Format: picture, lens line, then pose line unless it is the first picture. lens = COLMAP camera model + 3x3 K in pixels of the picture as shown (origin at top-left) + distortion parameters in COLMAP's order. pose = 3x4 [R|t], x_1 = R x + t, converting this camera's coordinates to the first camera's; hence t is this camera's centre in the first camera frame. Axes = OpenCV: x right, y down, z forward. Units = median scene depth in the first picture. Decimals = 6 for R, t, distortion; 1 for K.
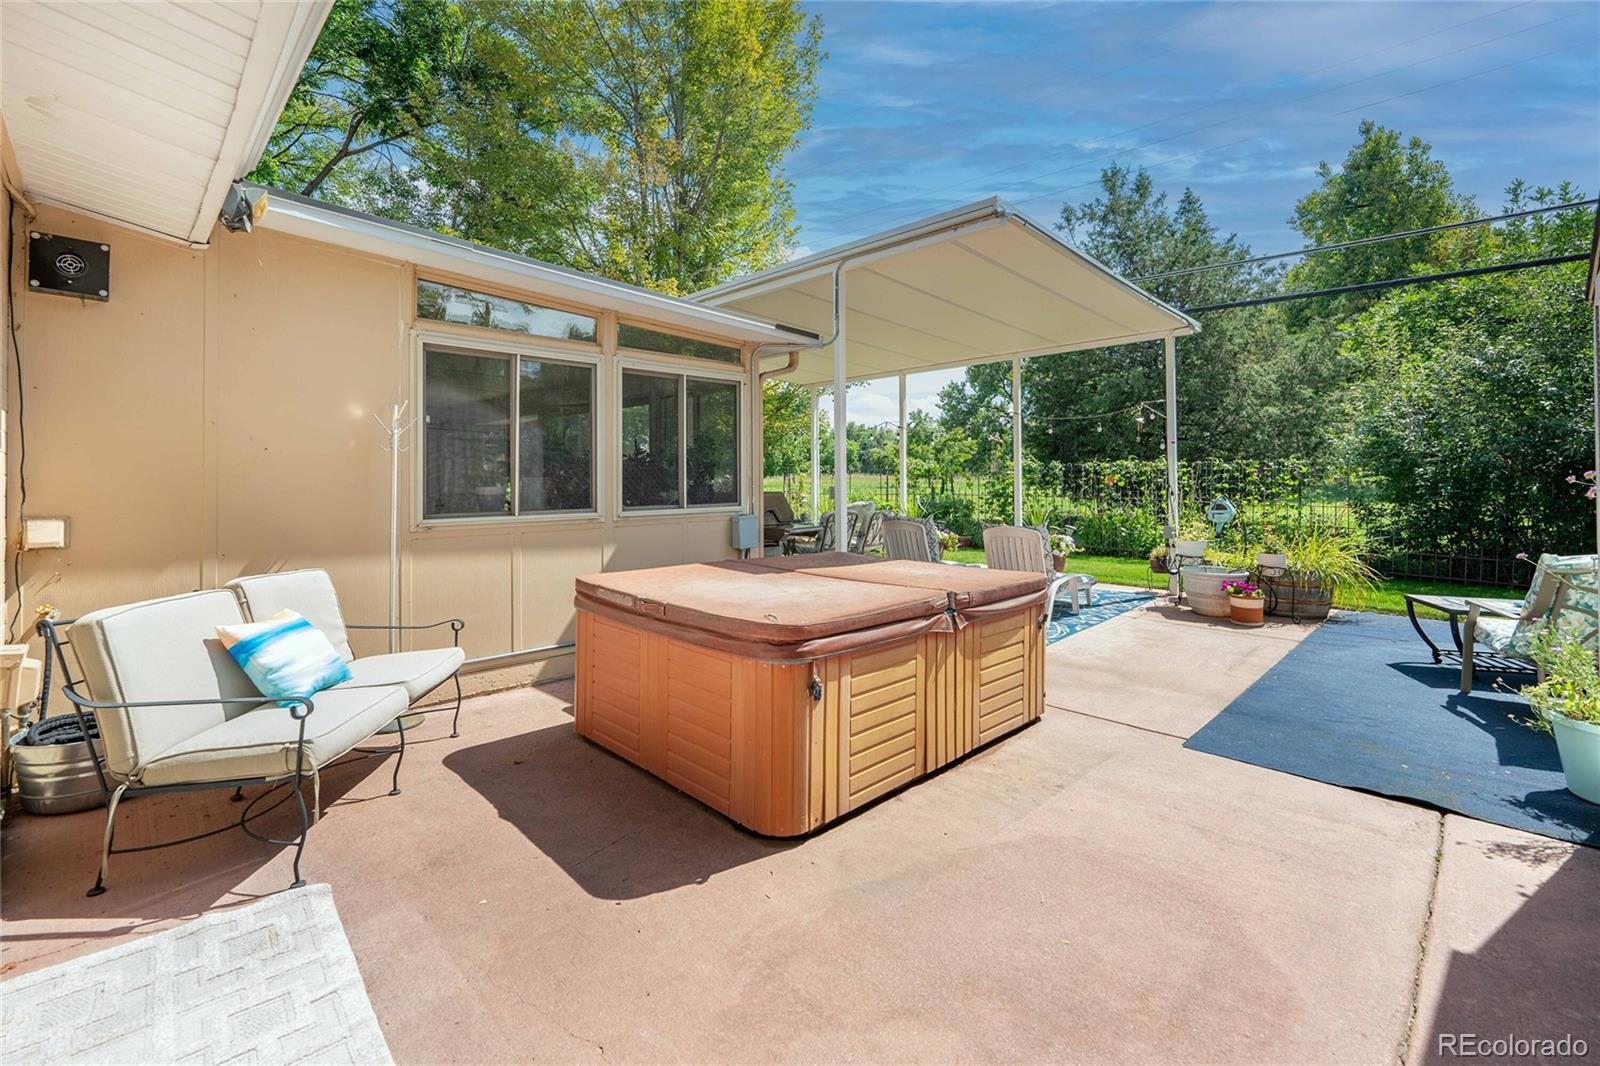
lens RADIAL K [[711.3, 0, 793.1], [0, 711.3, 477.5], [0, 0, 1]] dist [-0.001790, -0.000491]
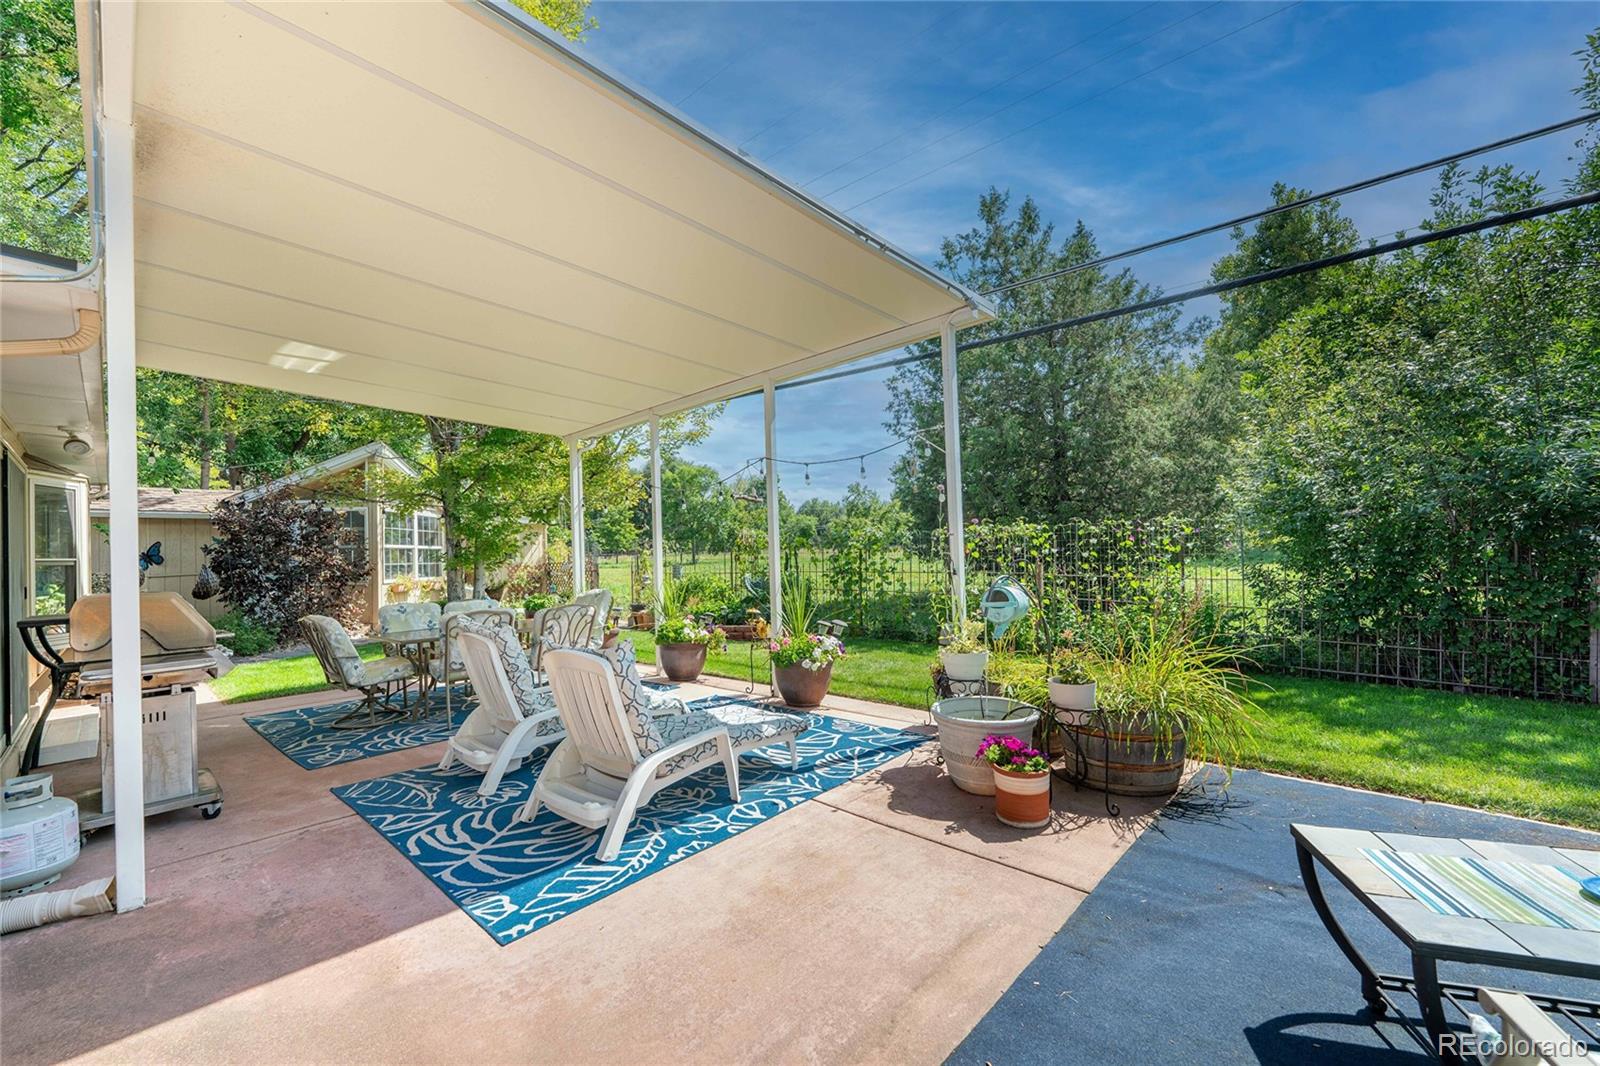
lens RADIAL K [[649.5, 0, 822.1], [0, 649.5, 550.7], [0, 0, 1]] dist [0.000237, -0.000076]
pose [[0.998379, -0.024969, 0.051155, 0.284170], [0.025044, 0.999686, -0.000829, 0.001072], [-0.051119, 0.002109, 0.998690, 0.316539]]
